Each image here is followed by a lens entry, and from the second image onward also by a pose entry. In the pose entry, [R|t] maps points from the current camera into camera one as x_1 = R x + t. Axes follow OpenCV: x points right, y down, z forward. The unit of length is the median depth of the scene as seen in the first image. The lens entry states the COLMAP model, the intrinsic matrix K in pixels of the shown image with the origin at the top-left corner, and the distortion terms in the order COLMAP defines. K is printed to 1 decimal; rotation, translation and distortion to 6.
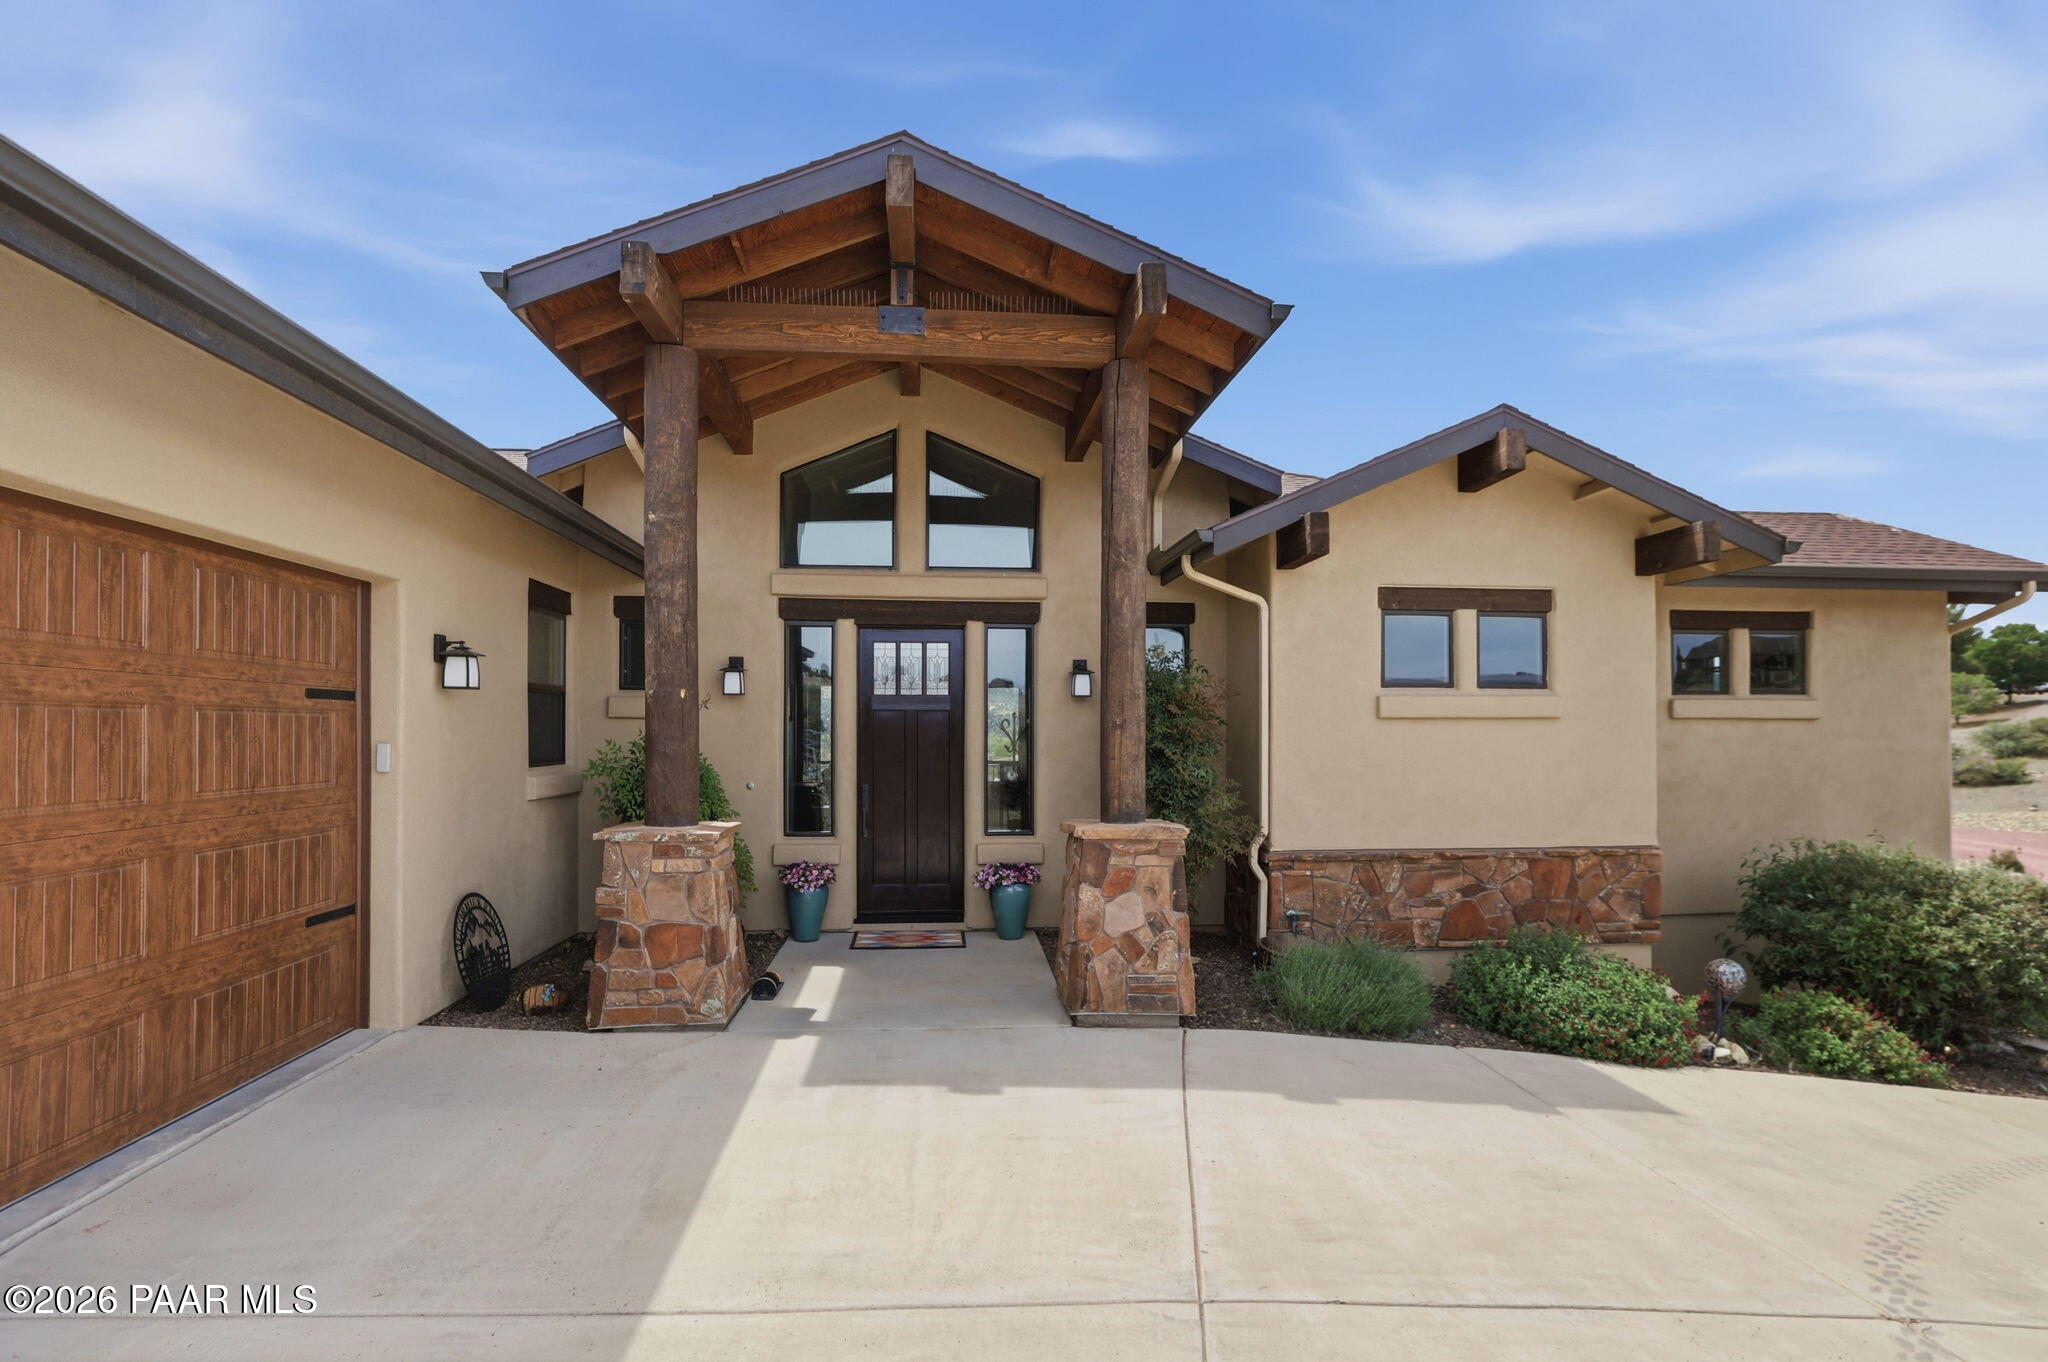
lens RADIAL K [[1034.3, 0, 1027.1], [0, 1034.3, 717.6], [0, 0, 1]] dist [-0.034695, -0.000167]
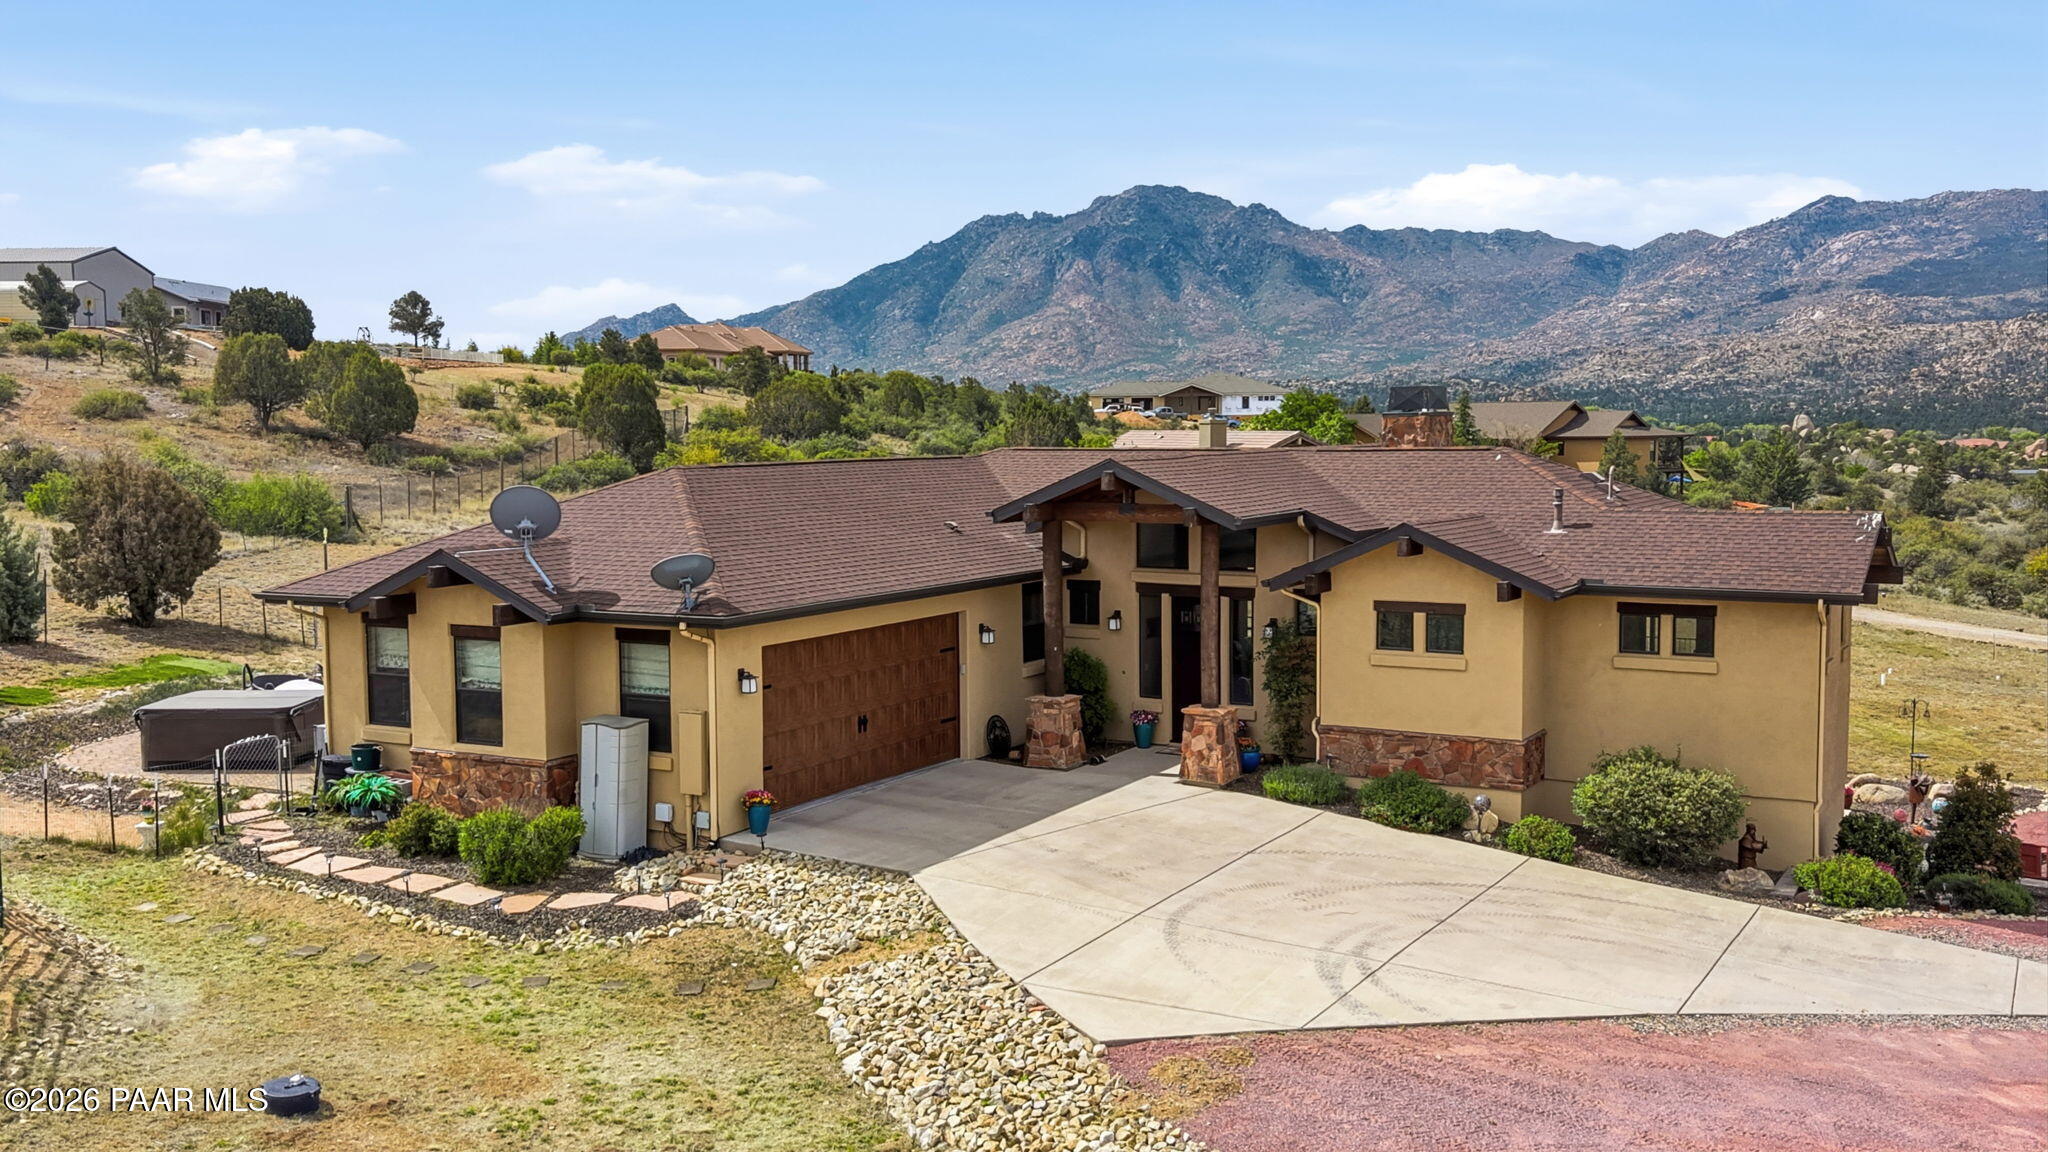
lens RADIAL K [[1941.4, 0, 1024.0], [0, 1941.4, 576.0], [0, 0, 1]] dist [0.149933, -0.399244]
pose [[0.822629, 0.039840, -0.567181, 1.962052], [0.013909, 0.995833, 0.090123, -0.532598], [0.568409, -0.082027, 0.818647, -2.538749]]
